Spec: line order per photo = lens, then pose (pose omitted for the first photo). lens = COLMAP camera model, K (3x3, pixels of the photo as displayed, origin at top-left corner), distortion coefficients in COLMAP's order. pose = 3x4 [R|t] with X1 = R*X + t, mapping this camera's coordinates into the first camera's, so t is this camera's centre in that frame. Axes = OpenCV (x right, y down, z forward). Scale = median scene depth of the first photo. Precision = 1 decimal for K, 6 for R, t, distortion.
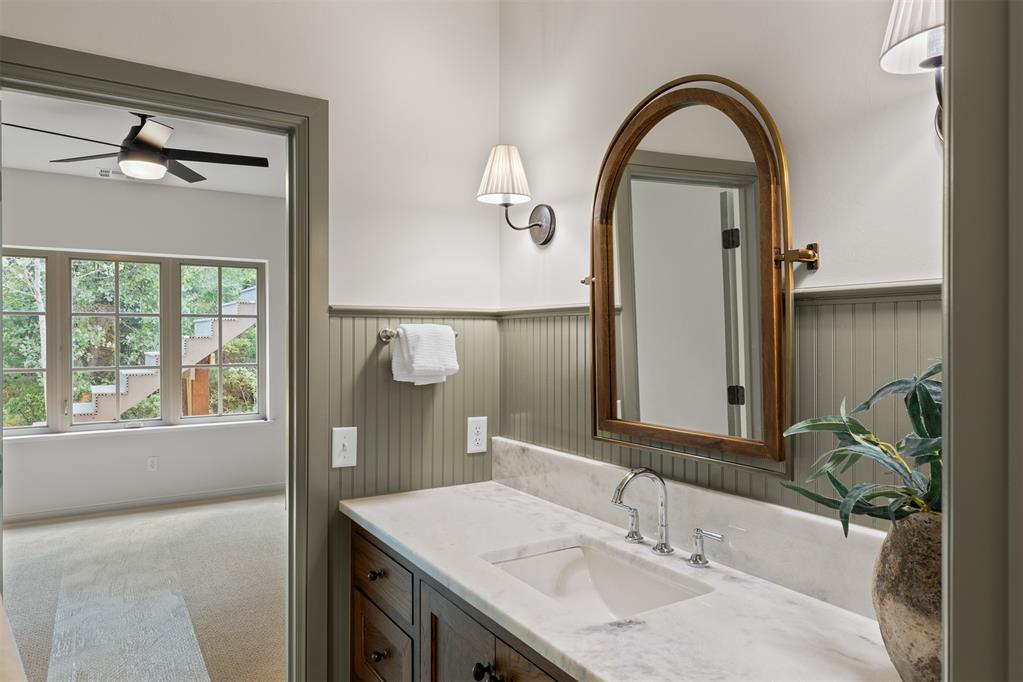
lens RADIAL K [[673.6, 0, 516.4], [0, 673.6, 338.7], [0, 0, 1]] dist [-0.005287, -0.000409]
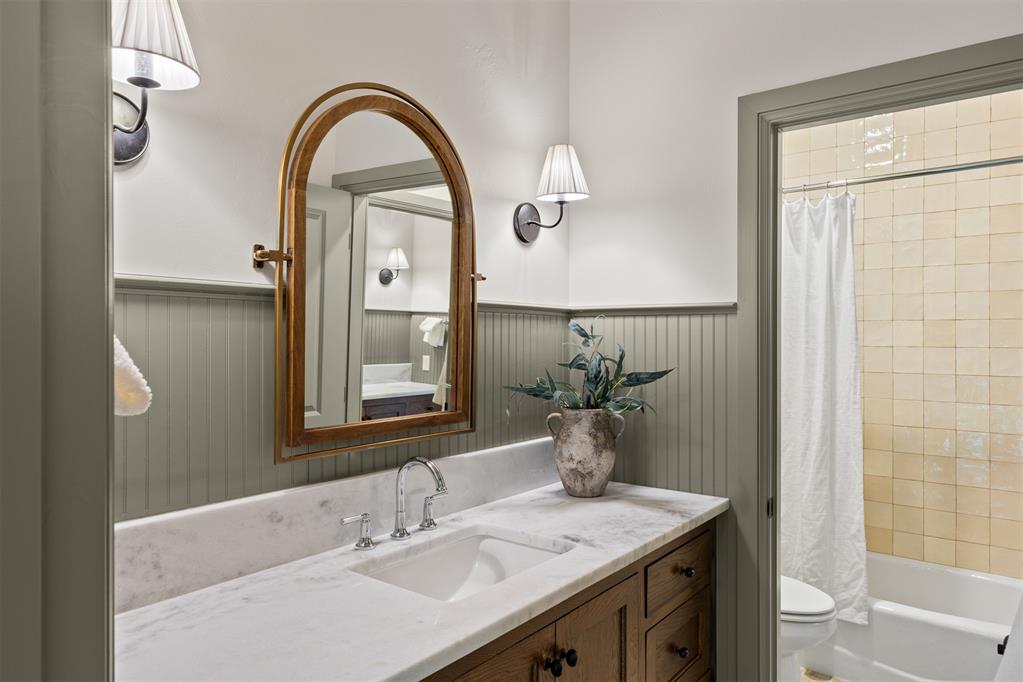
lens RADIAL K [[673.6, 0, 515.7], [0, 673.6, 335.9], [0, 0, 1]] dist [-0.005287, -0.000409]
pose [[-0.356954, -0.004200, 0.934112, -0.998759], [-0.006263, 0.999978, 0.002102, 0.000792], [-0.934101, -0.005100, -0.356973, 1.464146]]
